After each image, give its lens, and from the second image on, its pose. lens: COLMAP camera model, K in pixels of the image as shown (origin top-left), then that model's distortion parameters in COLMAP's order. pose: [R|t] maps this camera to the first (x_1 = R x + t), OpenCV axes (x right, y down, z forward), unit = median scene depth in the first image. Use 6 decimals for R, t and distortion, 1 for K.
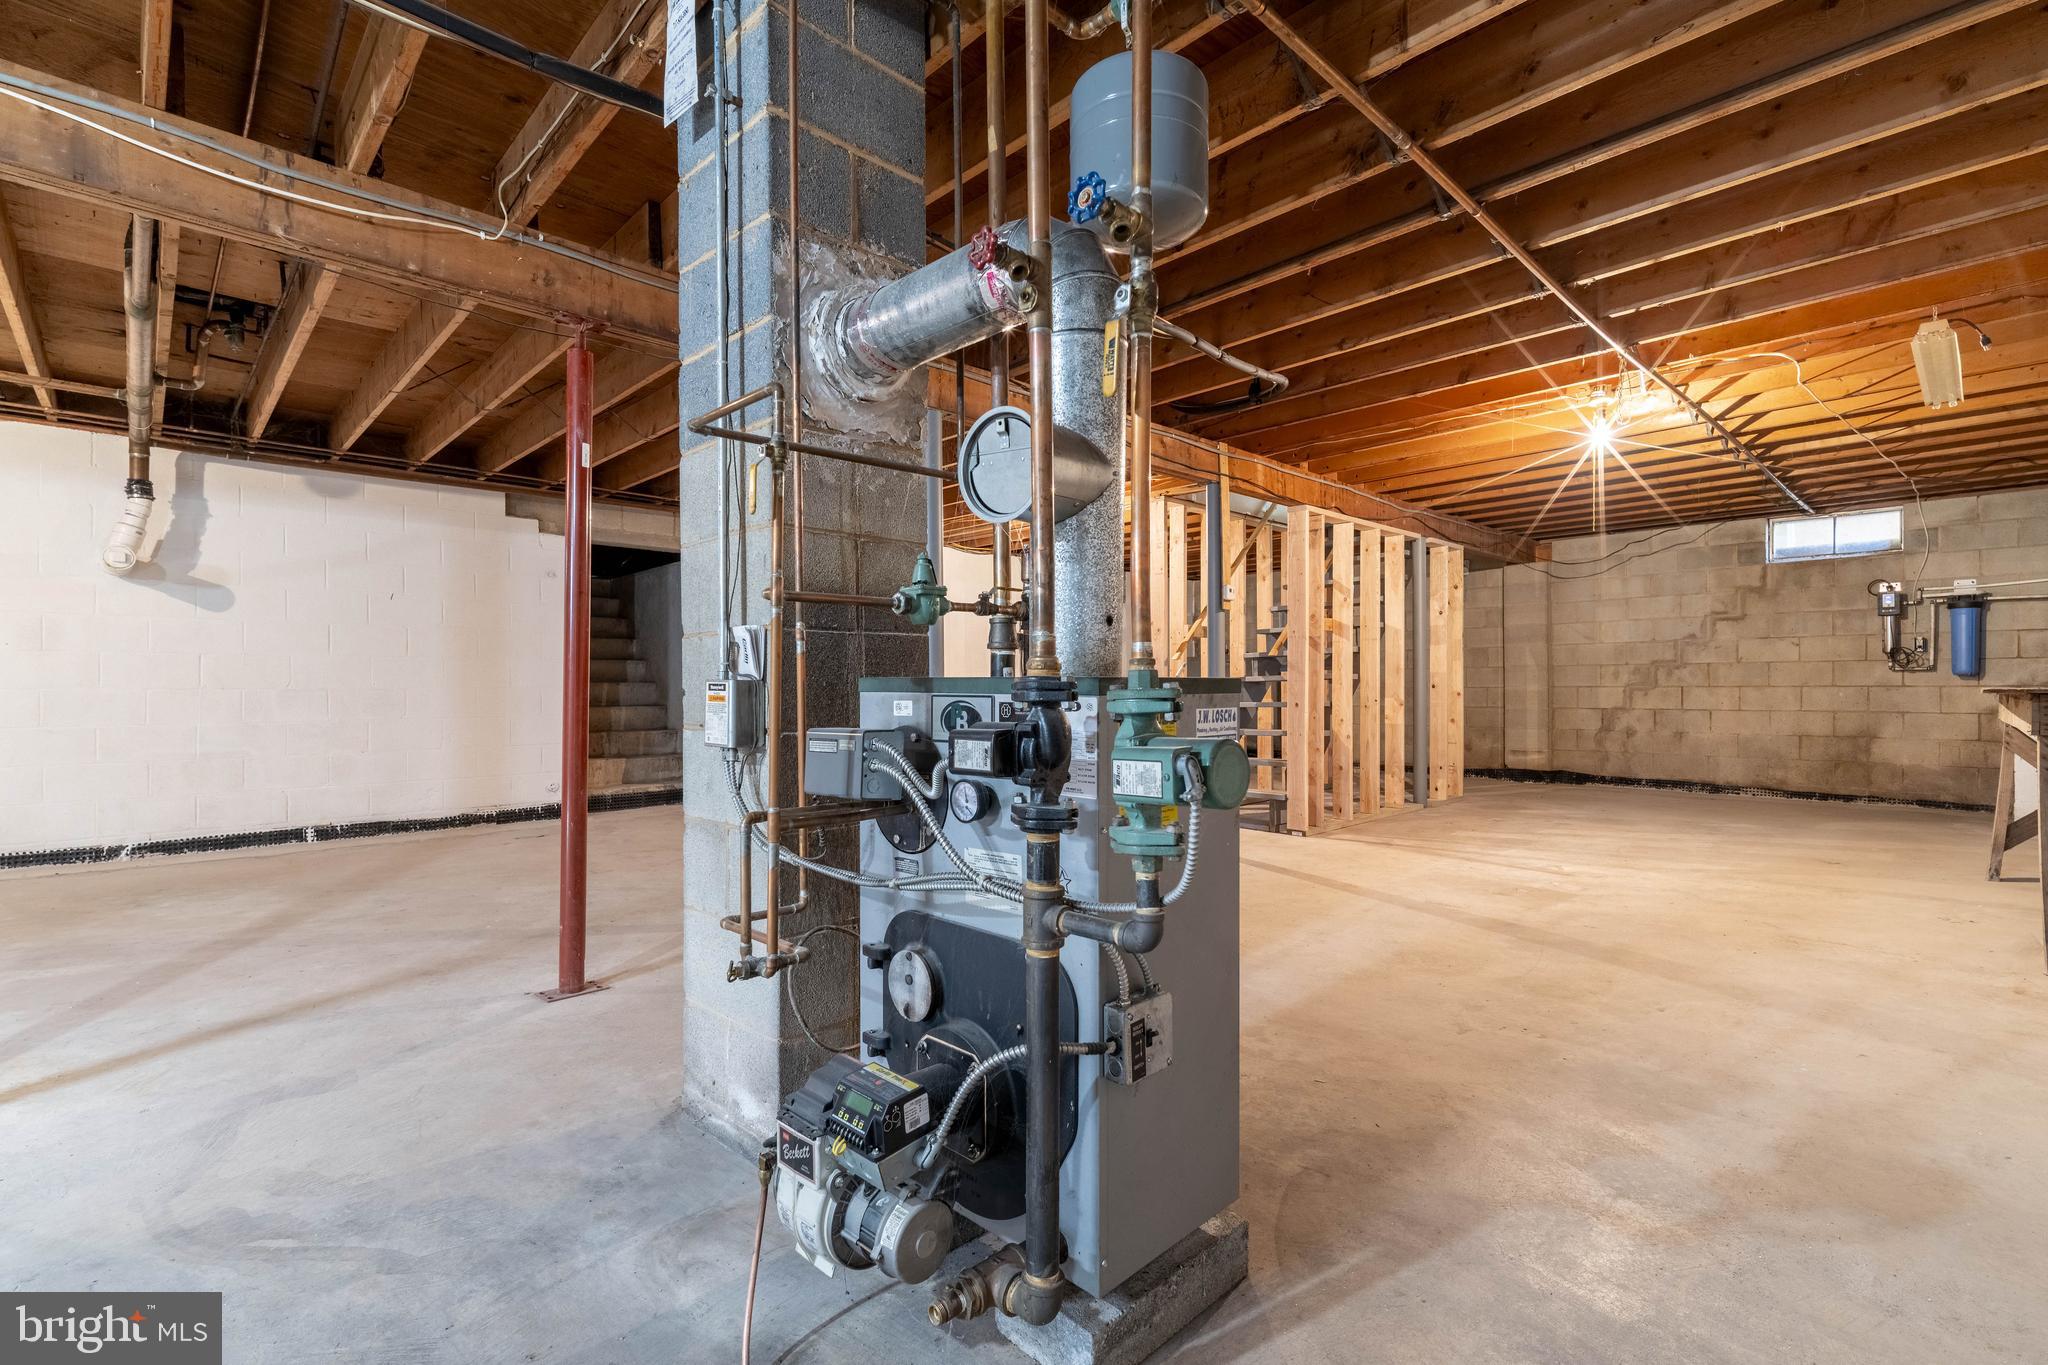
lens RADIAL K [[925.5, 0, 1020.1], [0, 925.5, 690.0], [0, 0, 1]] dist [0.007938, -0.000090]
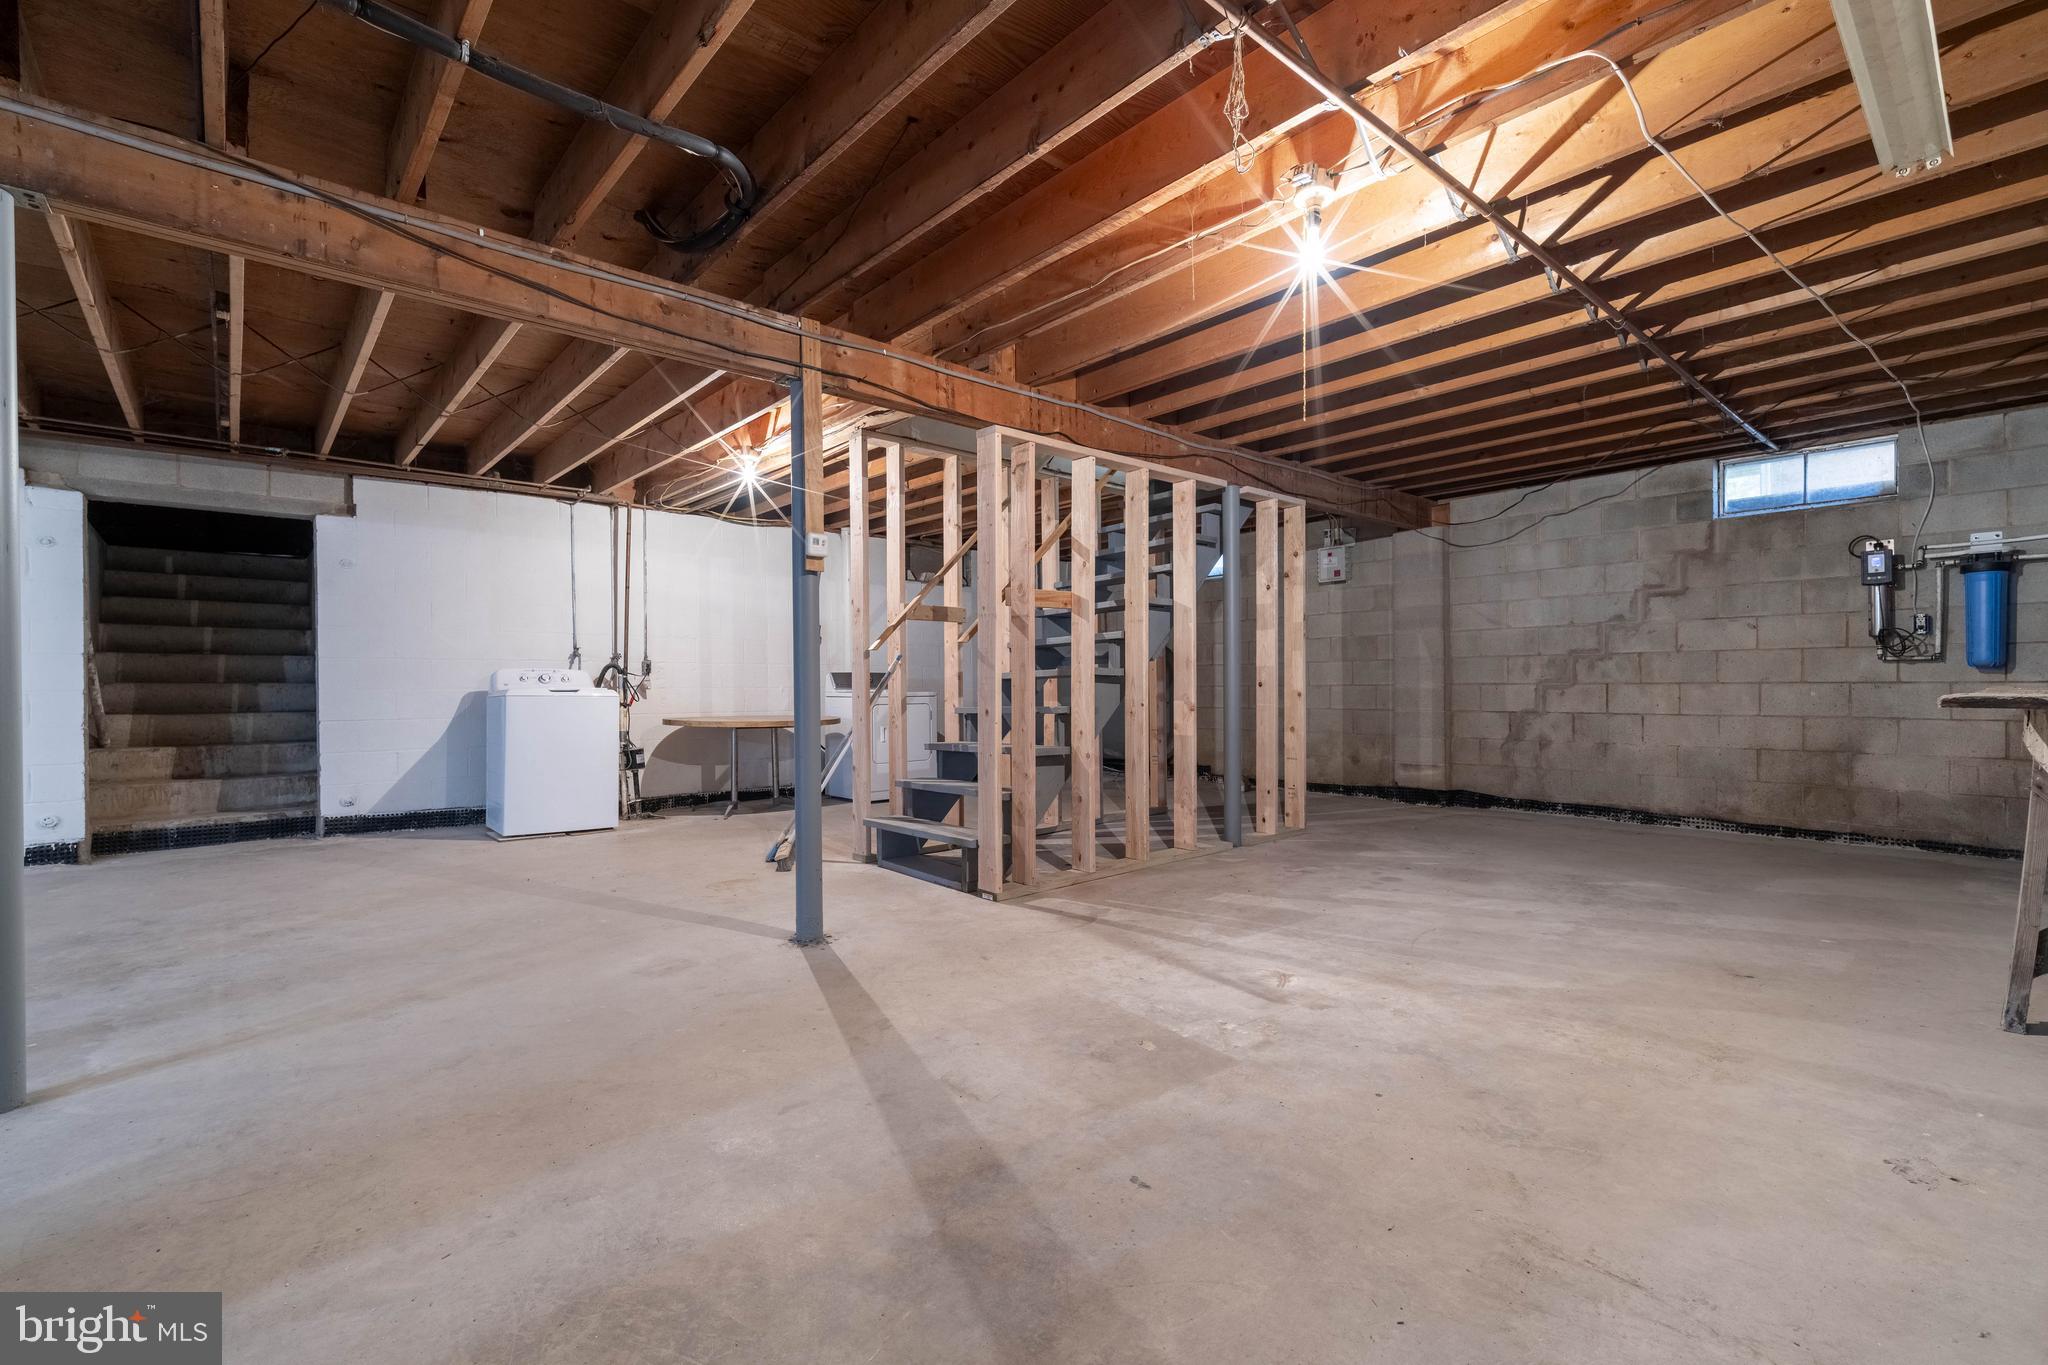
lens RADIAL K [[894.8, 0, 1019.7], [0, 894.8, 689.8], [0, 0, 1]] dist [0.006677, -0.000510]
pose [[0.999125, -0.003128, -0.041697, 0.279758], [0.003235, 0.999992, 0.002502, -0.002128], [0.041689, -0.002634, 0.999127, 0.259046]]
